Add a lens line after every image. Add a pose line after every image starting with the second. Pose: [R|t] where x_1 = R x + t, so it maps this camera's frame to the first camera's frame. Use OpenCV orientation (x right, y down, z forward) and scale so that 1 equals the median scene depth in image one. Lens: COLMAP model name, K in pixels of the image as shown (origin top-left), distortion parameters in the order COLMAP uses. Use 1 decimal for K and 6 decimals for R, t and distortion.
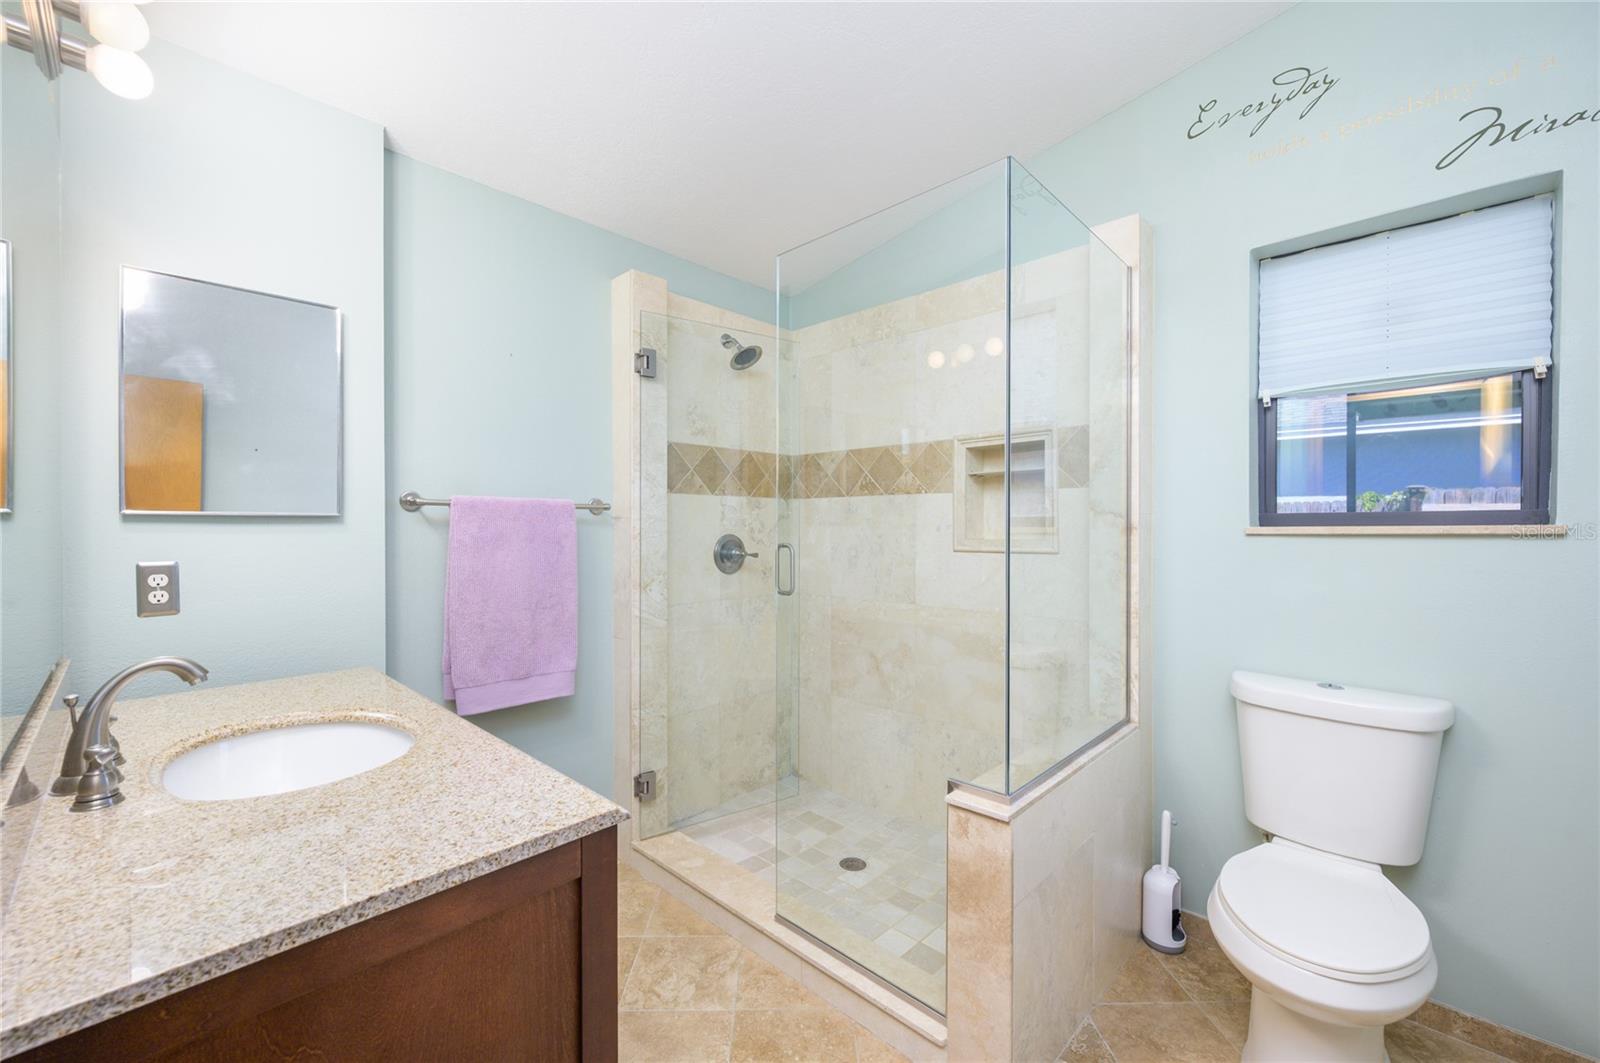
lens RADIAL K [[639.4, 0, 797.1], [0, 639.4, 531.5], [0, 0, 1]] dist [0.001148, 0.000293]
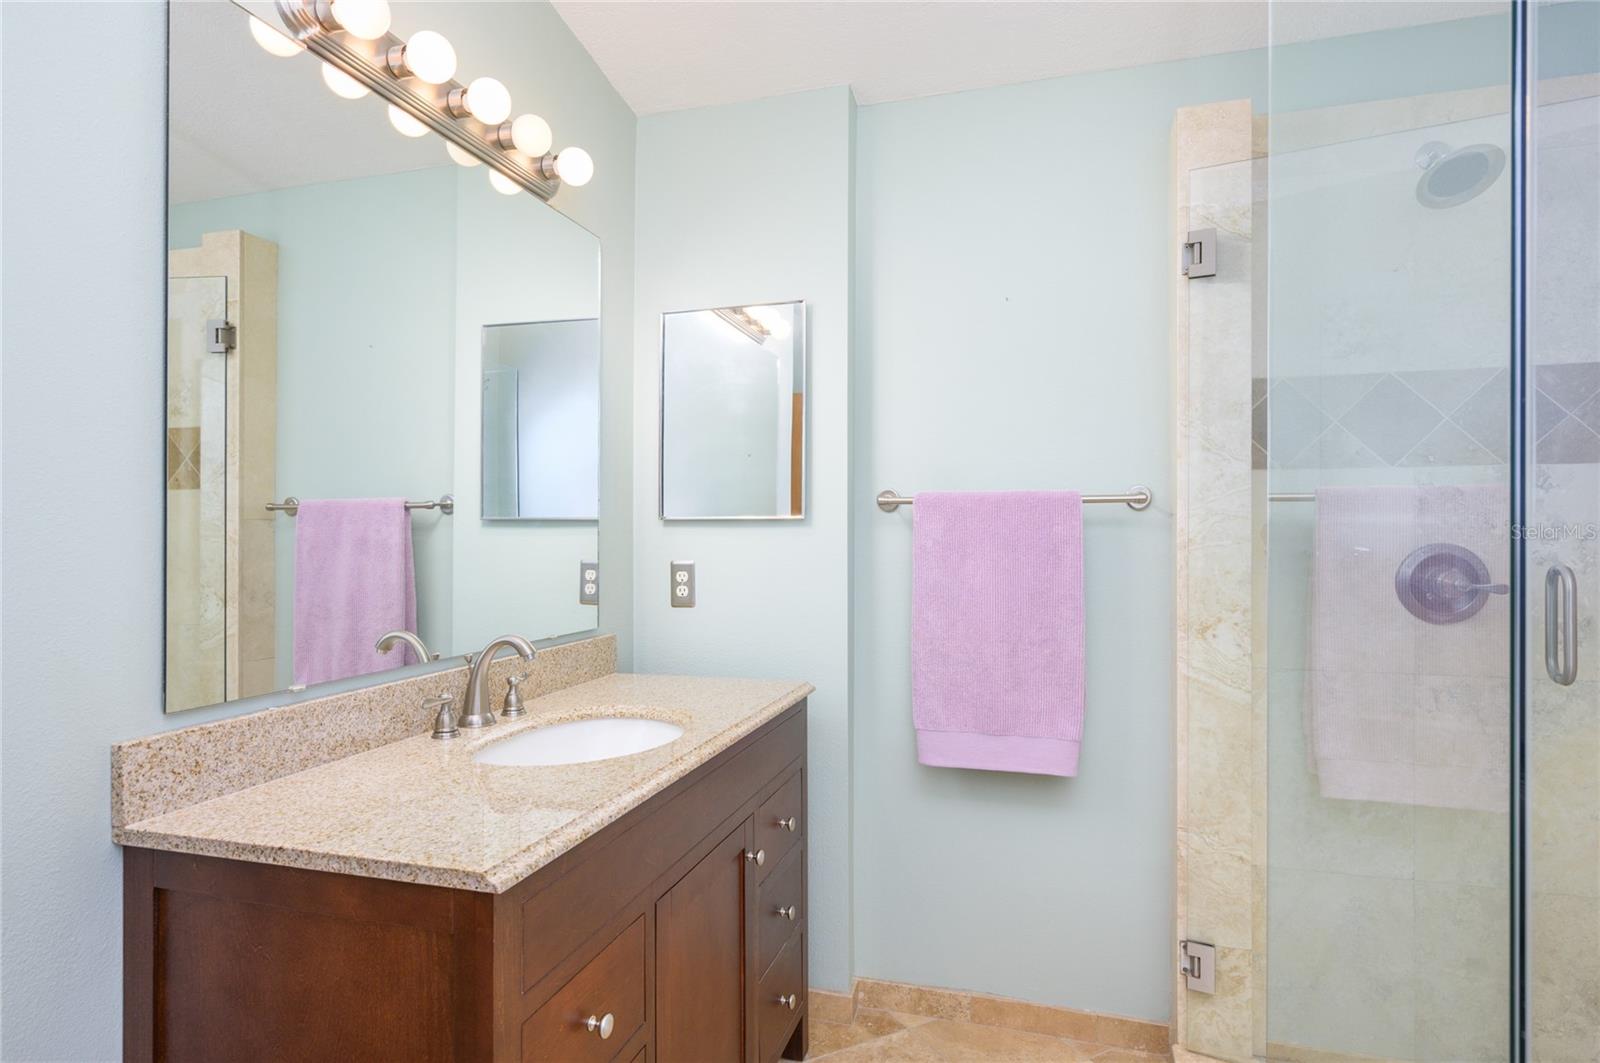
lens RADIAL K [[866.5, 0, 800.0], [0, 866.5, 531.5], [0, 0, 1]] dist [-0.001931, -0.000733]
pose [[0.456845, -0.001205, -0.889546, 0.498604], [-0.004295, 0.999984, -0.003561, -0.000671], [0.889536, 0.005447, 0.456833, 0.478128]]
